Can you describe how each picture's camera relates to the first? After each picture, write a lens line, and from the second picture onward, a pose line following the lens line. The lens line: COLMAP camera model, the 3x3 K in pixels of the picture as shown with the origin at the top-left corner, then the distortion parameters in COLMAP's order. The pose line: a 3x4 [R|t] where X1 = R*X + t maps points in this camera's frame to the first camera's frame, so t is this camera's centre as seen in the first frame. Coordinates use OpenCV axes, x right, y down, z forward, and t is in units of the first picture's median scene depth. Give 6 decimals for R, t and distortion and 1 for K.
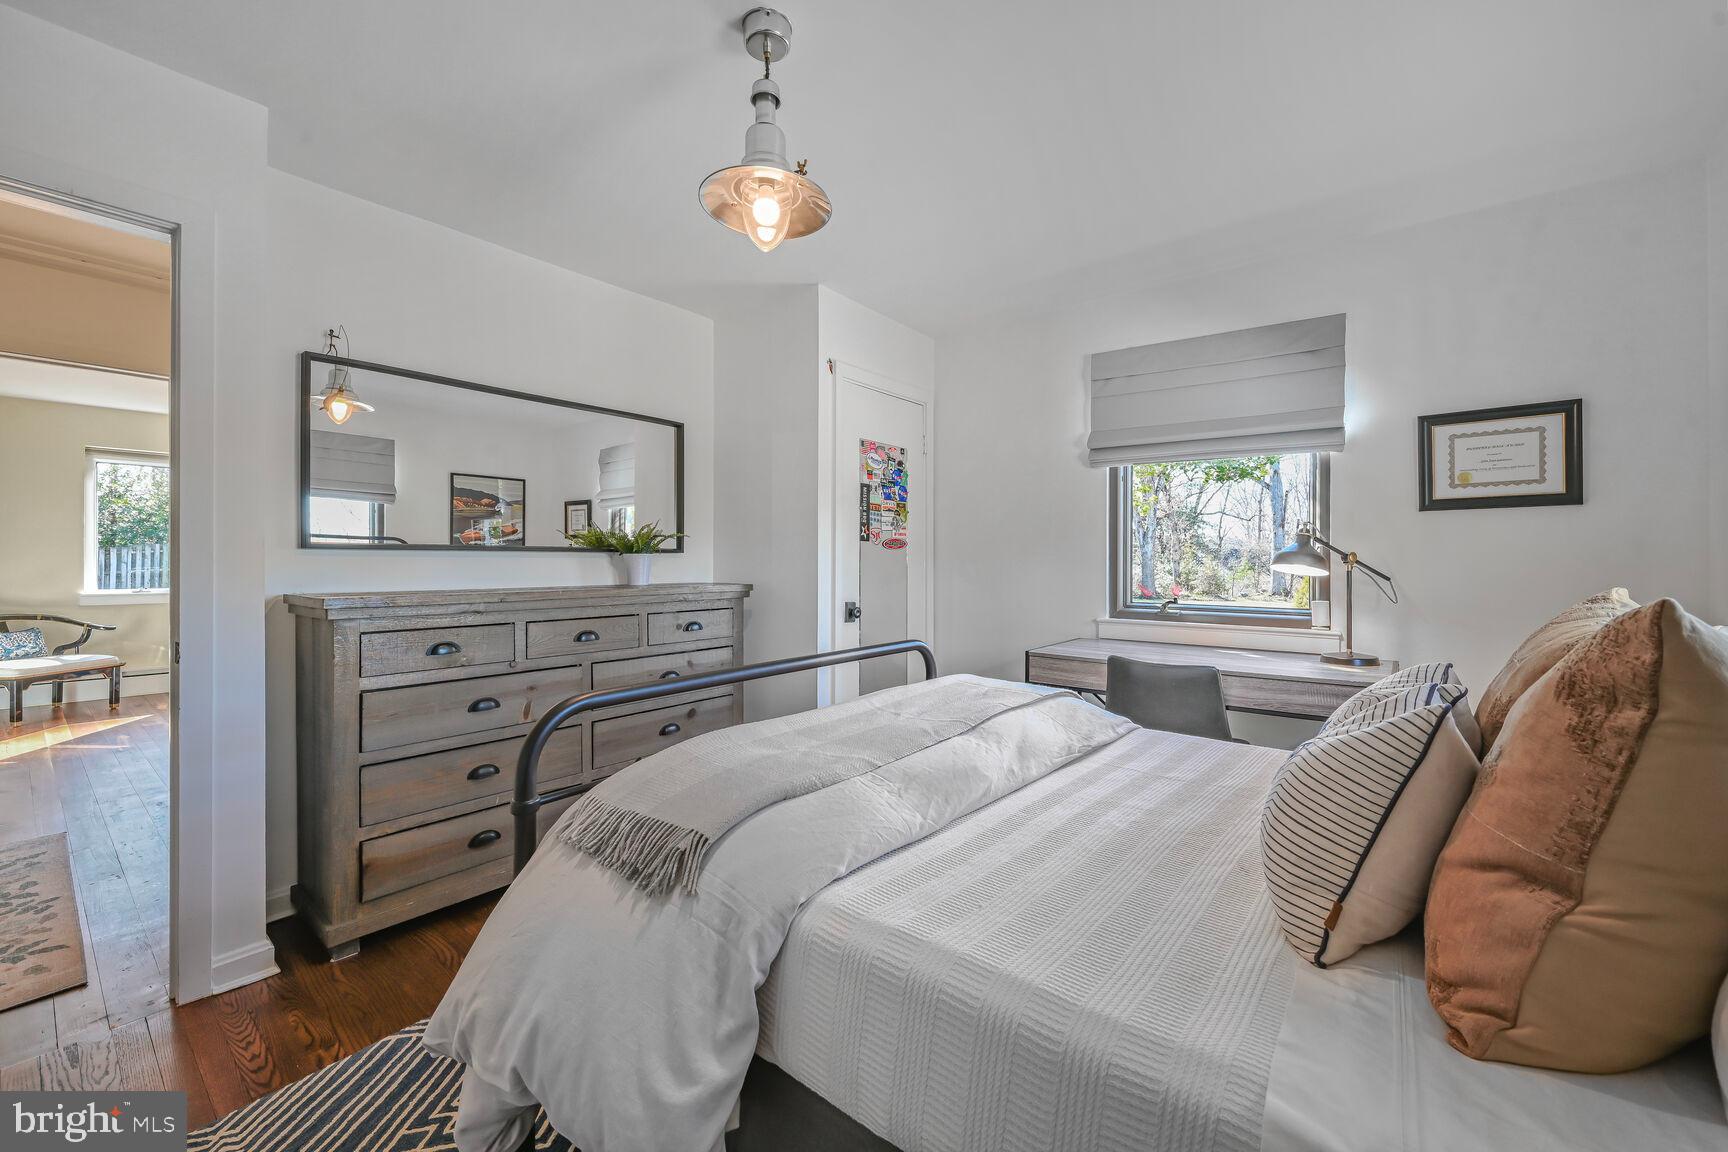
lens RADIAL K [[694.3, 0, 860.5], [0, 694.3, 566.5], [0, 0, 1]] dist [-0.001742, -0.000047]
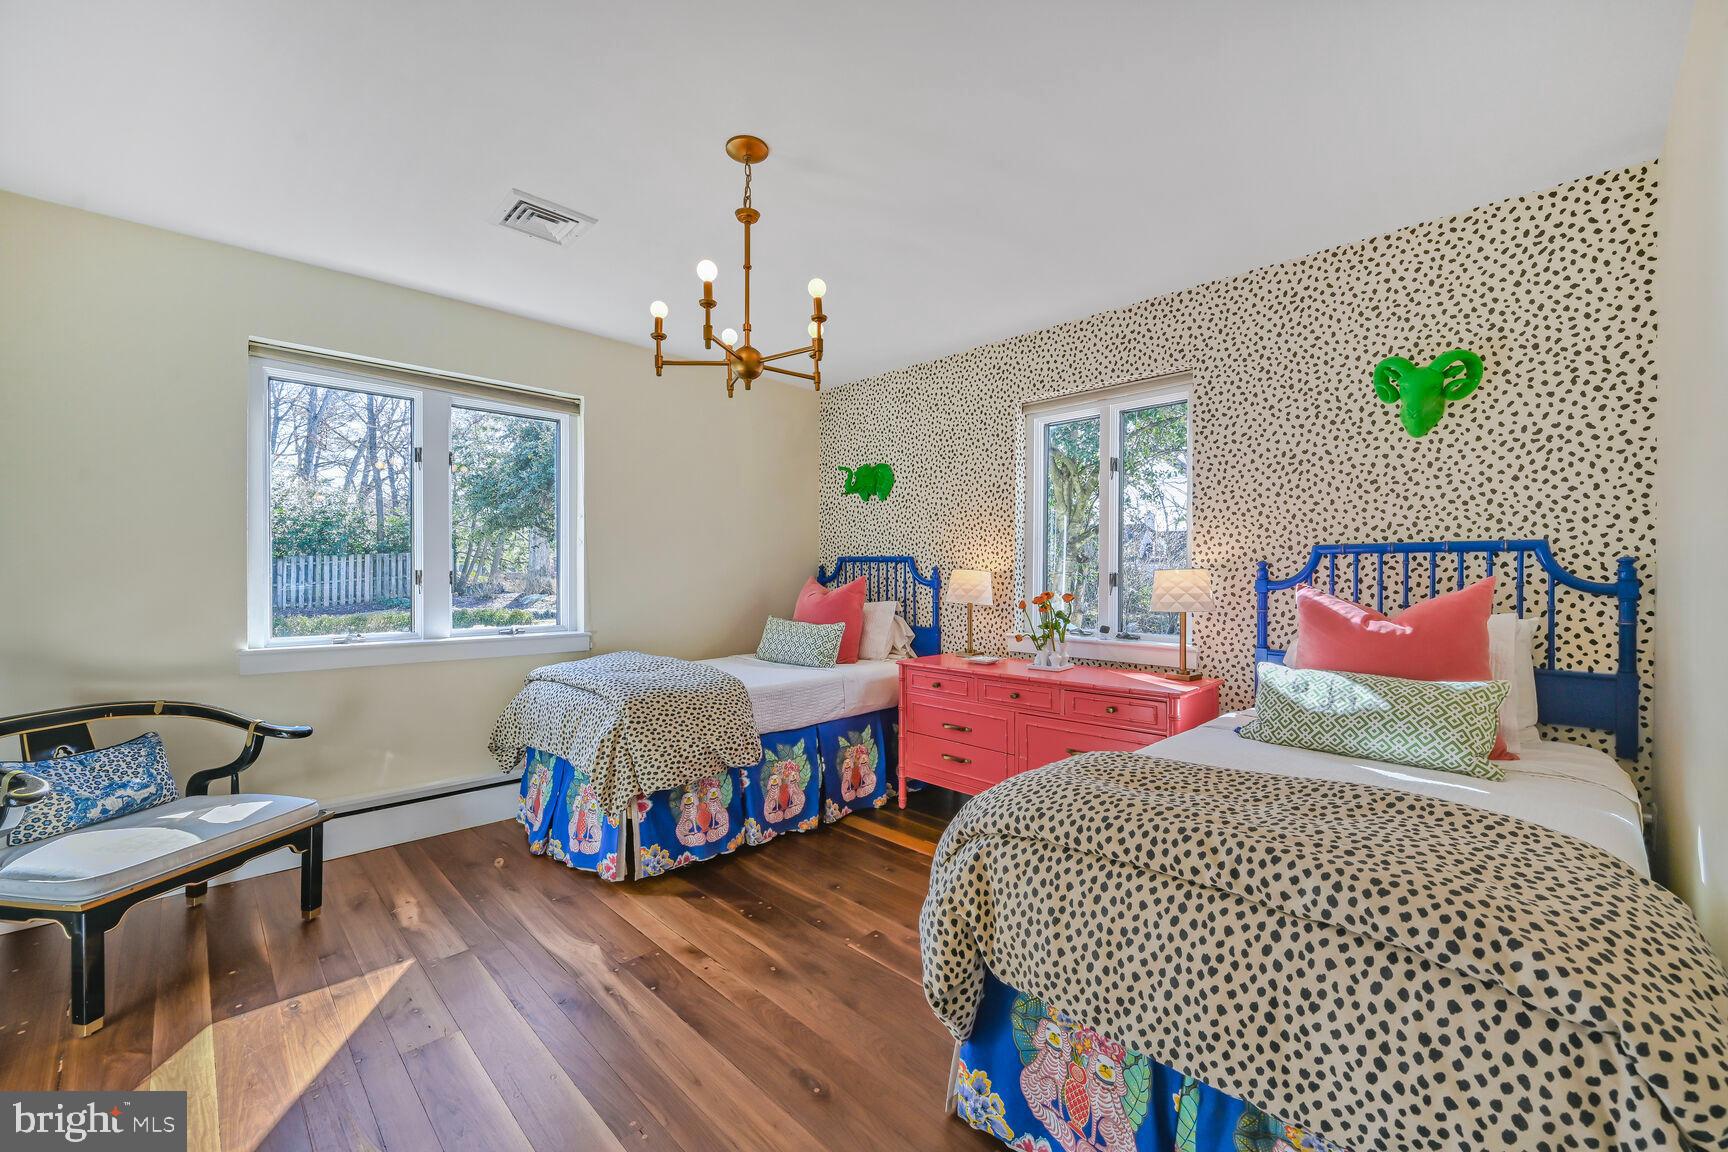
lens RADIAL K [[694.3, 0, 868.0], [0, 694.3, 576.8], [0, 0, 1]] dist [-0.001742, -0.000047]
pose [[0.994344, 0.001287, -0.106196, -0.676726], [-0.001562, 0.999996, -0.002502, -0.011492], [0.106192, 0.002654, 0.994342, 0.597743]]
